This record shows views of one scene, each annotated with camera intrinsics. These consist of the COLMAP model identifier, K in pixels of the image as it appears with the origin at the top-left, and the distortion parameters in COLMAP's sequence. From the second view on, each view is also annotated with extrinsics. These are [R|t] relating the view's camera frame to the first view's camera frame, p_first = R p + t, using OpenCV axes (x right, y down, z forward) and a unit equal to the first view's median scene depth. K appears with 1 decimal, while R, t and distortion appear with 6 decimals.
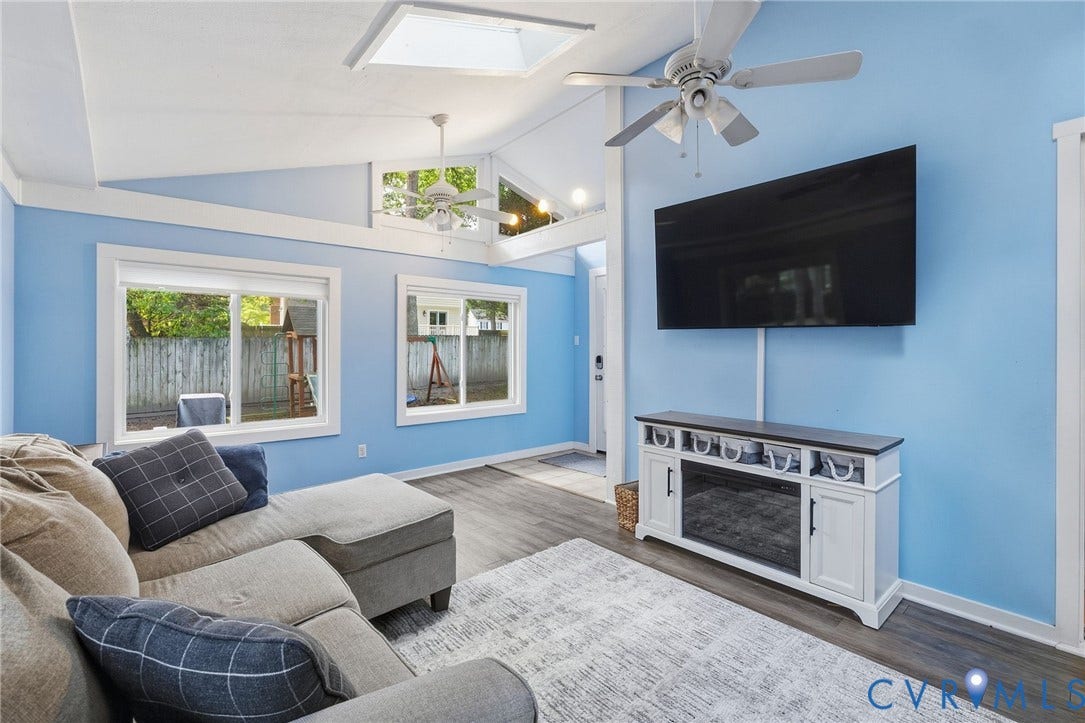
lens RADIAL K [[477.9, 0, 540.4], [0, 477.9, 346.6], [0, 0, 1]] dist [-0.008705, 0.001728]
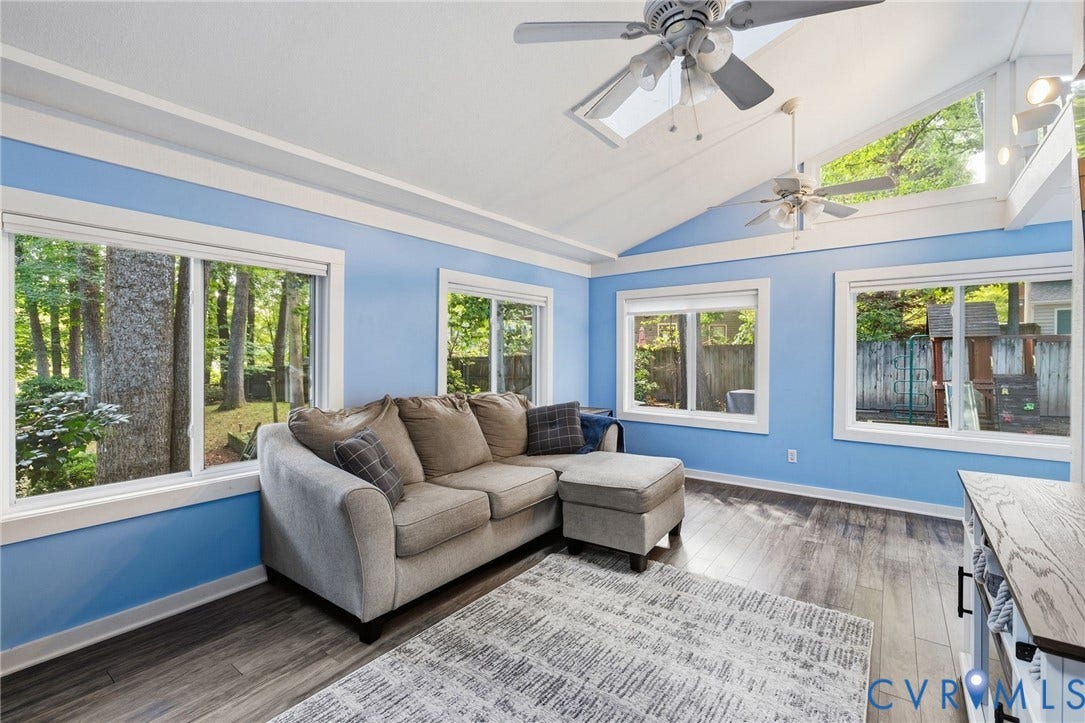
lens RADIAL K [[477.9, 0, 540.7], [0, 477.9, 358.2], [0, 0, 1]] dist [-0.008705, 0.001728]
pose [[0.207001, 0.012276, -0.978264, 0.703399], [0.005648, 0.999890, 0.013742, -0.005752], [0.978324, -0.008370, 0.206909, 0.390928]]
